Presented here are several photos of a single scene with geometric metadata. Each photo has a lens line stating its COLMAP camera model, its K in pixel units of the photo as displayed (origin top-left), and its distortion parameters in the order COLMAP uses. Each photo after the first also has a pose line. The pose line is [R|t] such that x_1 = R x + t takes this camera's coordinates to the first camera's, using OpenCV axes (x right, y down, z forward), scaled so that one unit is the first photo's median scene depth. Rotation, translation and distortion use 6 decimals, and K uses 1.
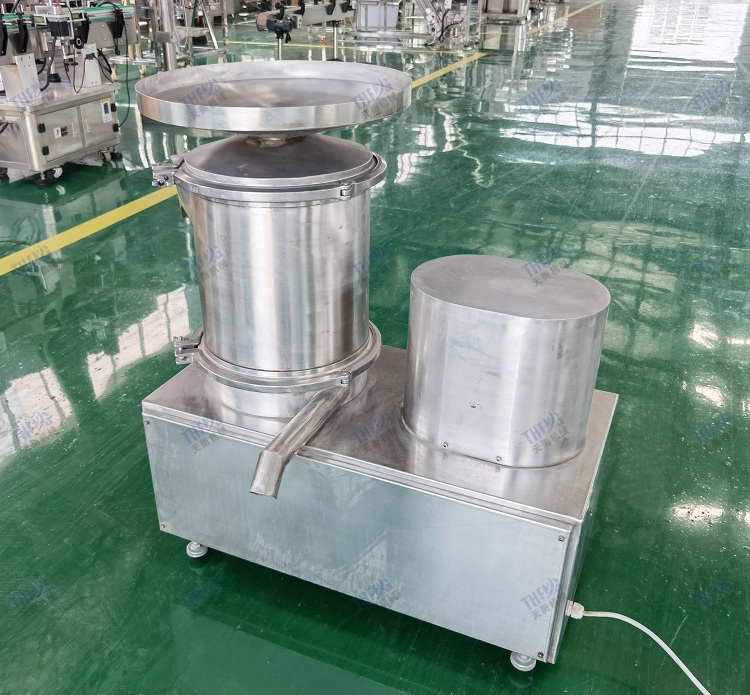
lens RADIAL K [[743.0, 0, 339.3], [0, 743.0, 360.0], [0, 0, 1]] dist [-0.009779, 0.009405]
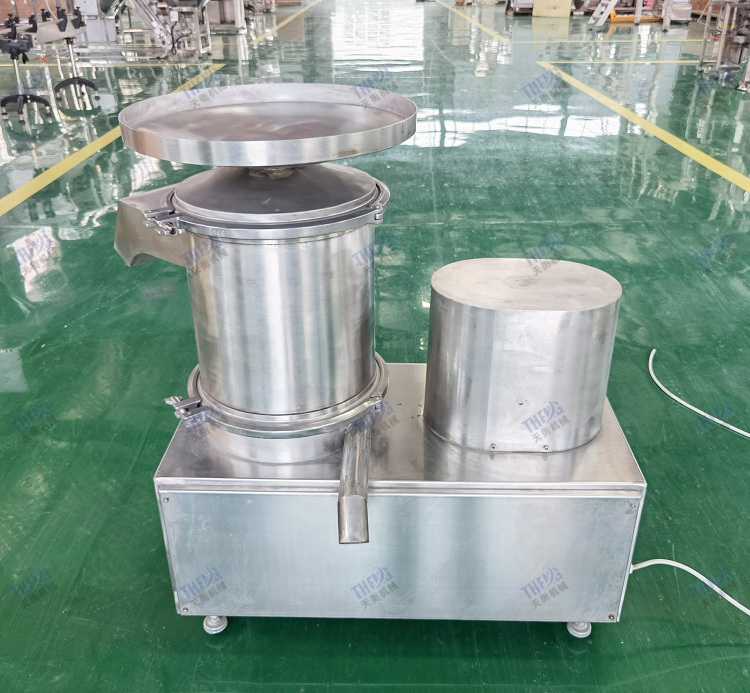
lens RADIAL K [[728.2, 0, 369.9], [0, 728.2, 346.7], [0, 0, 1]] dist [-0.002879, -0.000939]
pose [[0.919416, -0.183782, 0.347705, -0.292056], [0.190576, 0.981560, 0.014882, -0.058658], [-0.344028, 0.052581, 0.937486, 0.094593]]
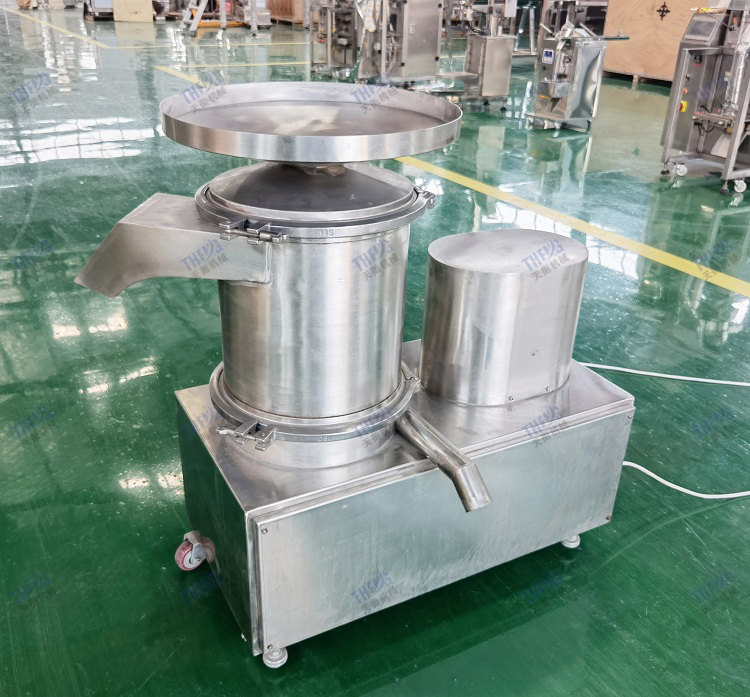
lens RADIAL K [[743.0, 0, 339.3], [0, 743.0, 361.0], [0, 0, 1]] dist [-0.009779, 0.009405]
pose [[0.620147, -0.346786, 0.703674, -0.692224], [0.353829, 0.924214, 0.143644, -0.171410], [-0.700159, 0.159900, 0.695852, 0.329208]]
